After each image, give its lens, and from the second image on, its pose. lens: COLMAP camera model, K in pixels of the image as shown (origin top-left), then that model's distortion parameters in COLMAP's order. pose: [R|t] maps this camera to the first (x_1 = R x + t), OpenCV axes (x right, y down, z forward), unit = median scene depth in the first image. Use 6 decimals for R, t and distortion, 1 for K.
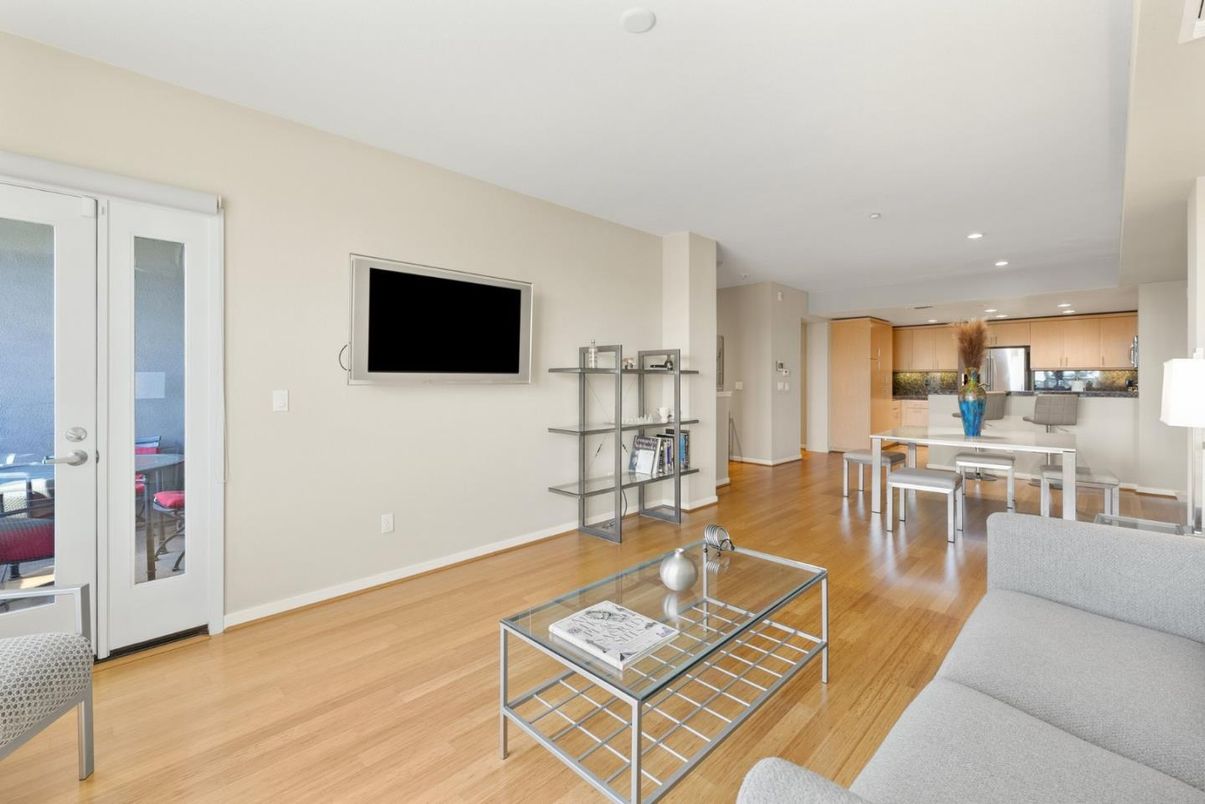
lens RADIAL K [[509.6, 0, 605.9], [0, 509.6, 382.0], [0, 0, 1]] dist [-0.004887, -0.000587]
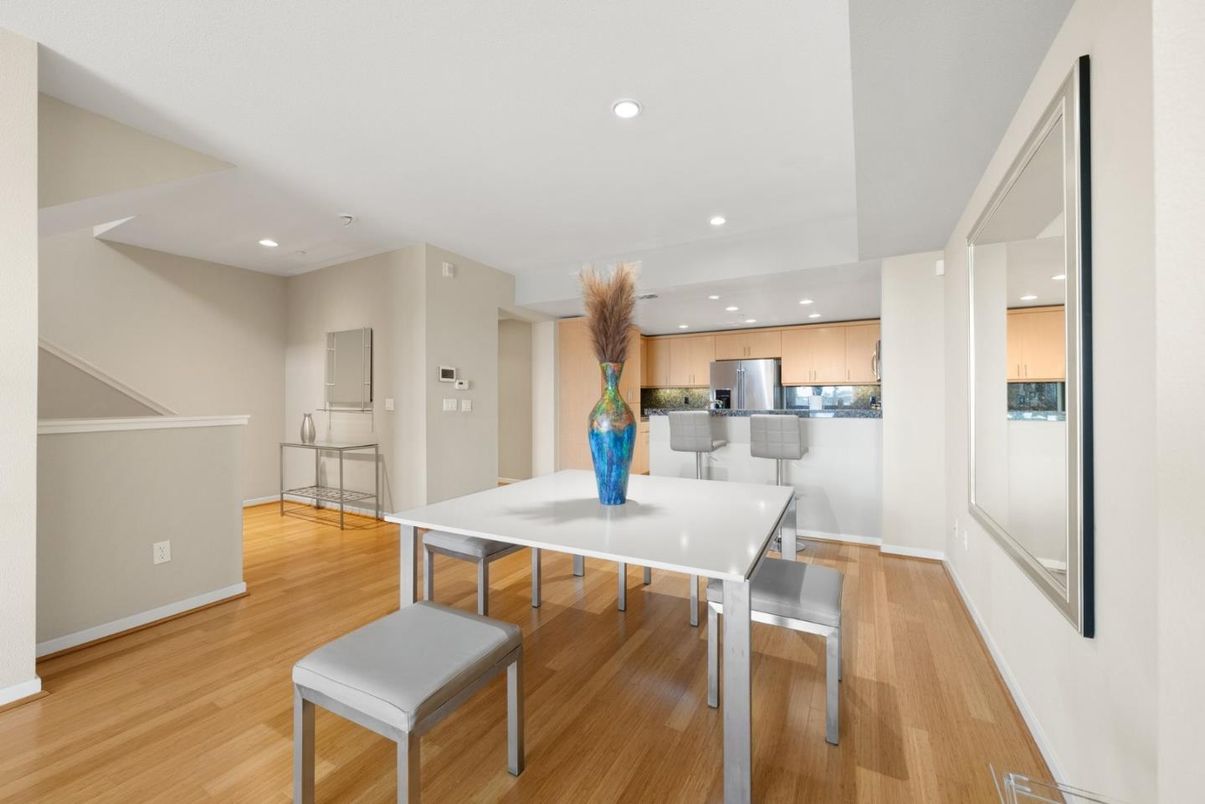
lens RADIAL K [[473.3, 0, 603.1], [0, 473.3, 398.7], [0, 0, 1]] dist [-0.000666, 0.000502]
pose [[0.961223, -0.000854, 0.275770, 0.384657], [0.002860, 0.999972, -0.006873, 0.004978], [-0.275757, 0.007395, 0.961199, 0.366943]]
